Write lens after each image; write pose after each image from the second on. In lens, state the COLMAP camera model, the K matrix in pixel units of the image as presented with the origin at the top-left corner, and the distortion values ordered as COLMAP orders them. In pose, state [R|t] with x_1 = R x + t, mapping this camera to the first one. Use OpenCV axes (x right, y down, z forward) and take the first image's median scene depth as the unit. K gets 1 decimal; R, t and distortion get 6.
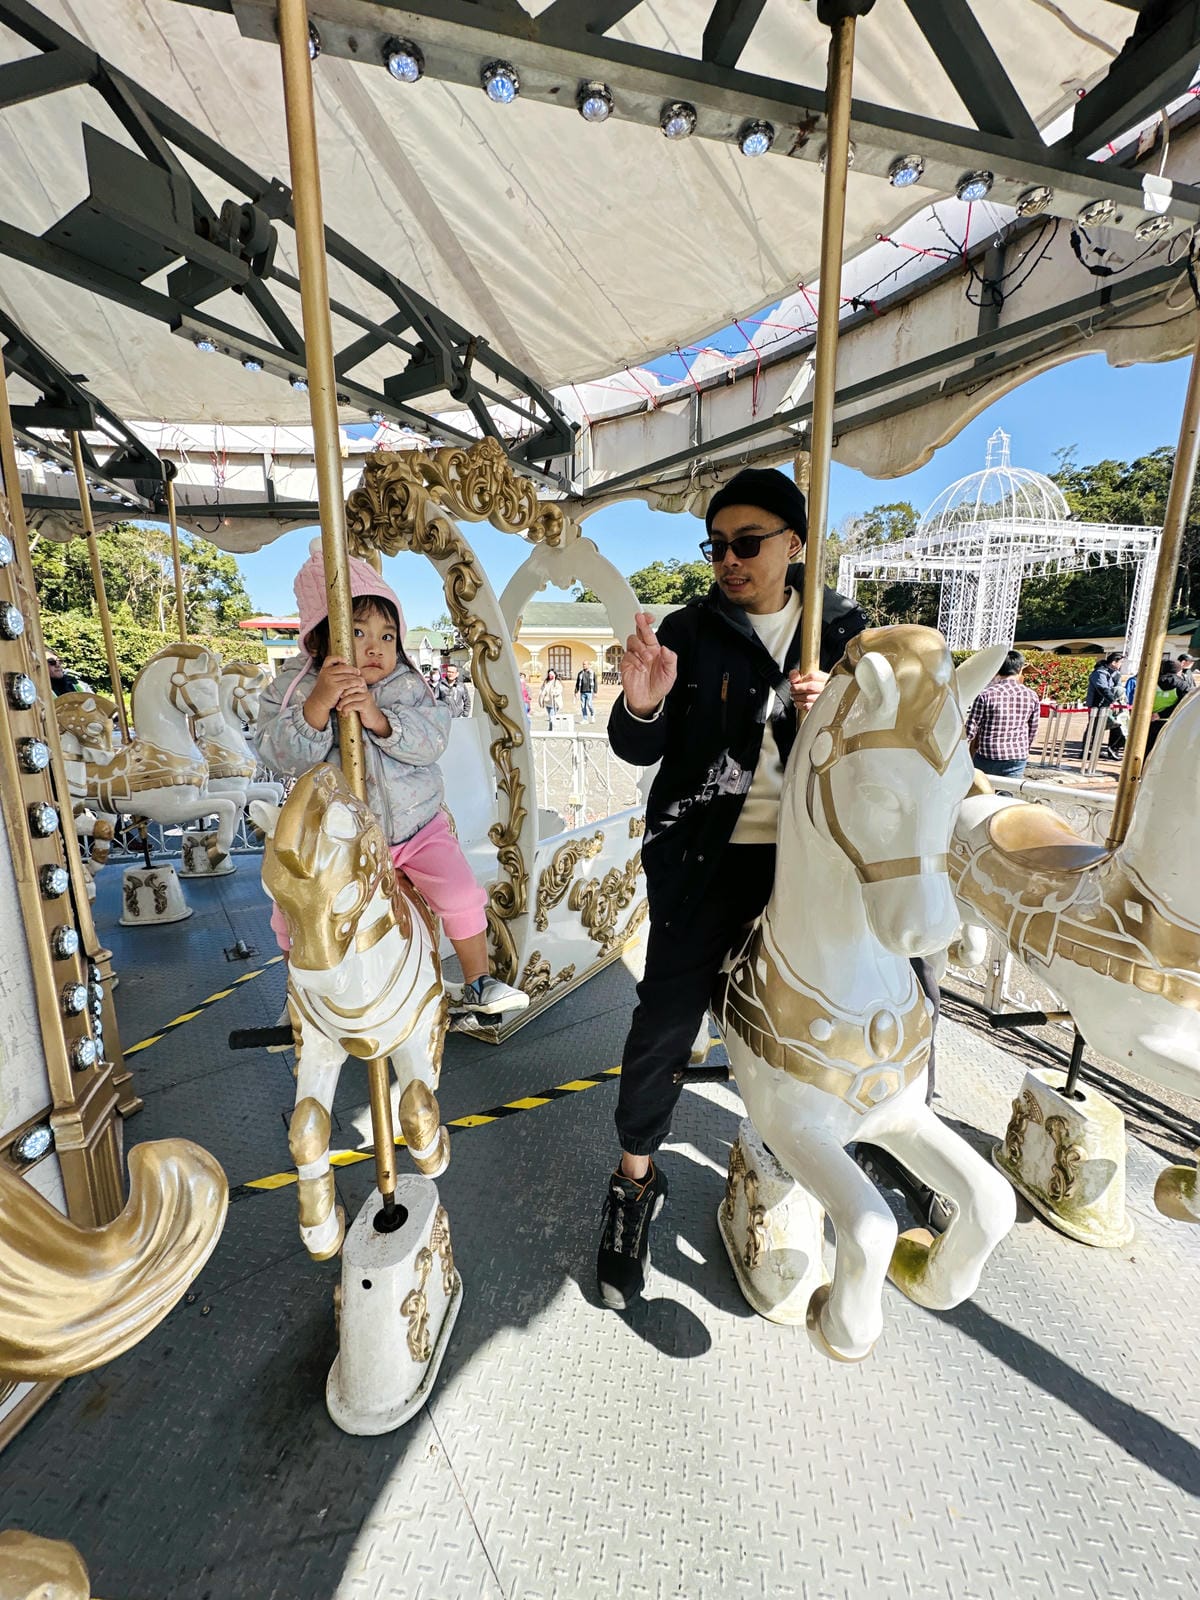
lens RADIAL K [[636.8, 0, 597.8], [0, 636.8, 799.0], [0, 0, 1]] dist [0.000903, 0.000066]
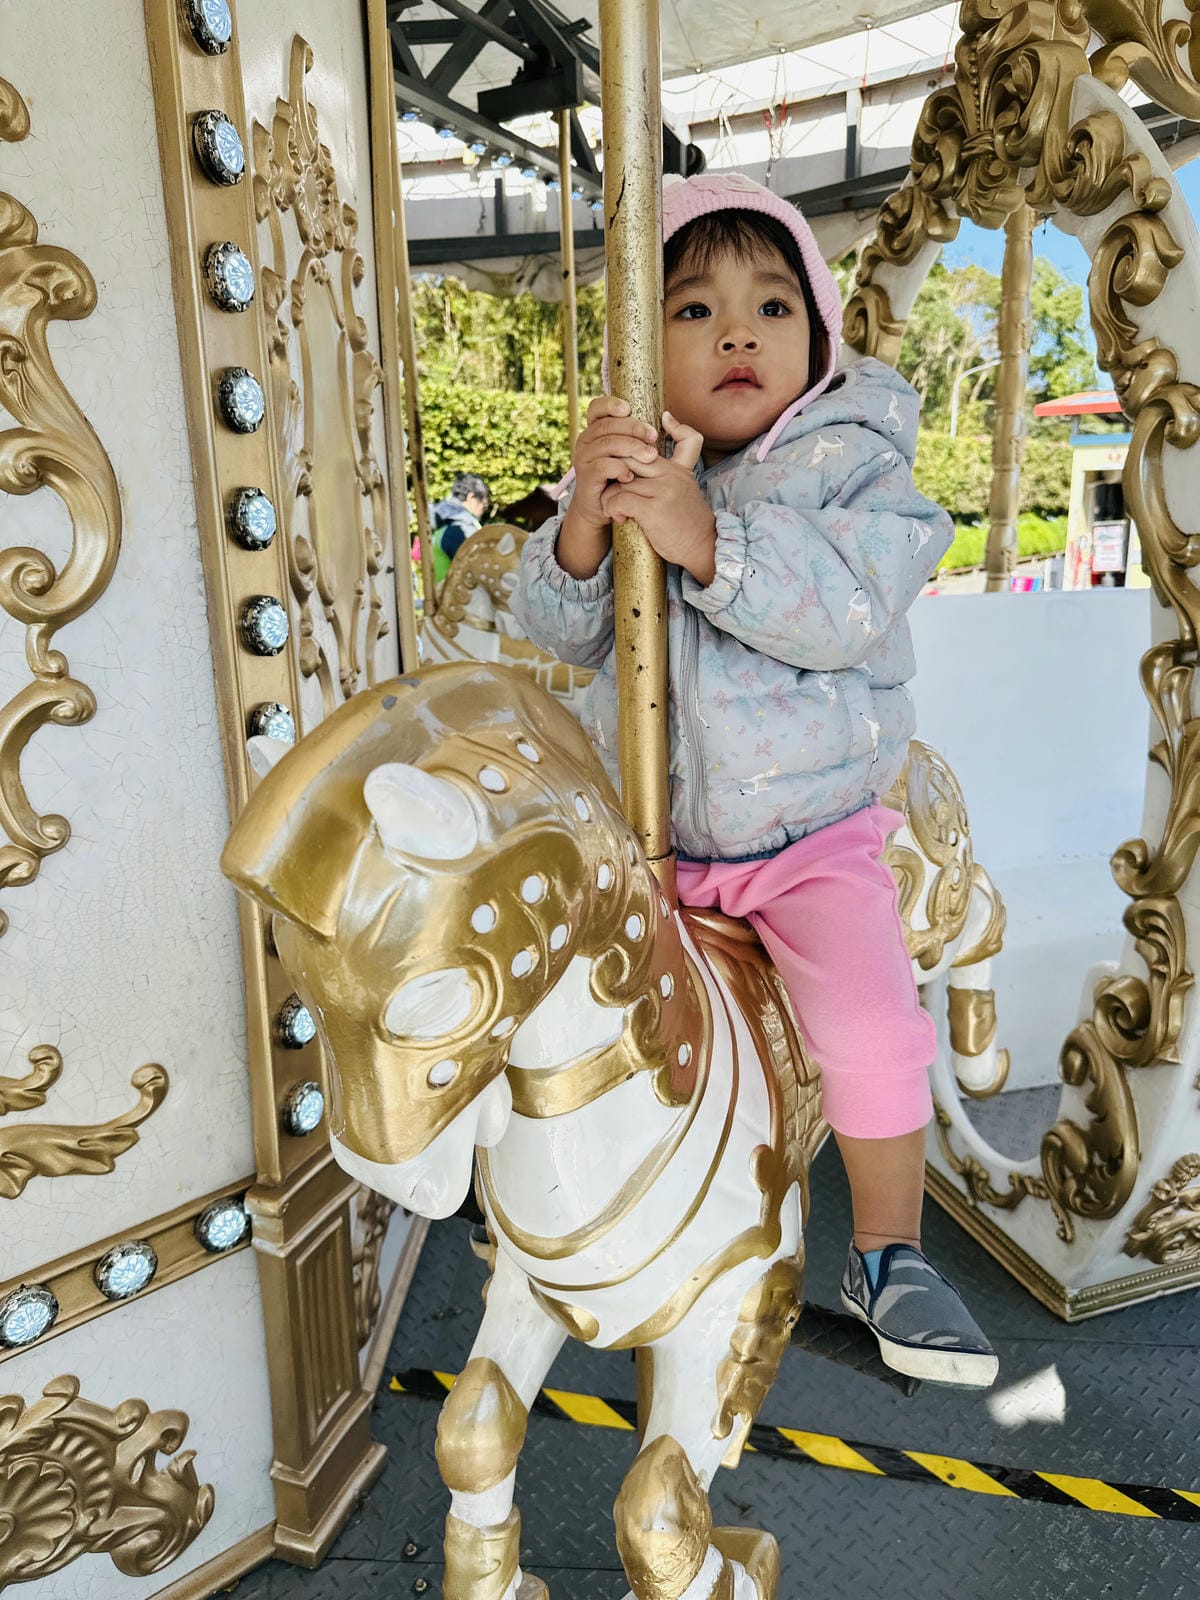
lens RADIAL K [[1150.5, 0, 603.8], [0, 1150.5, 799.7], [0, 0, 1]] dist [0.014833, -0.019285]
pose [[0.778409, 0.156776, -0.607866, 0.031966], [-0.129019, 0.987595, 0.089496, -0.012492], [0.614356, 0.008762, 0.788980, 0.184445]]
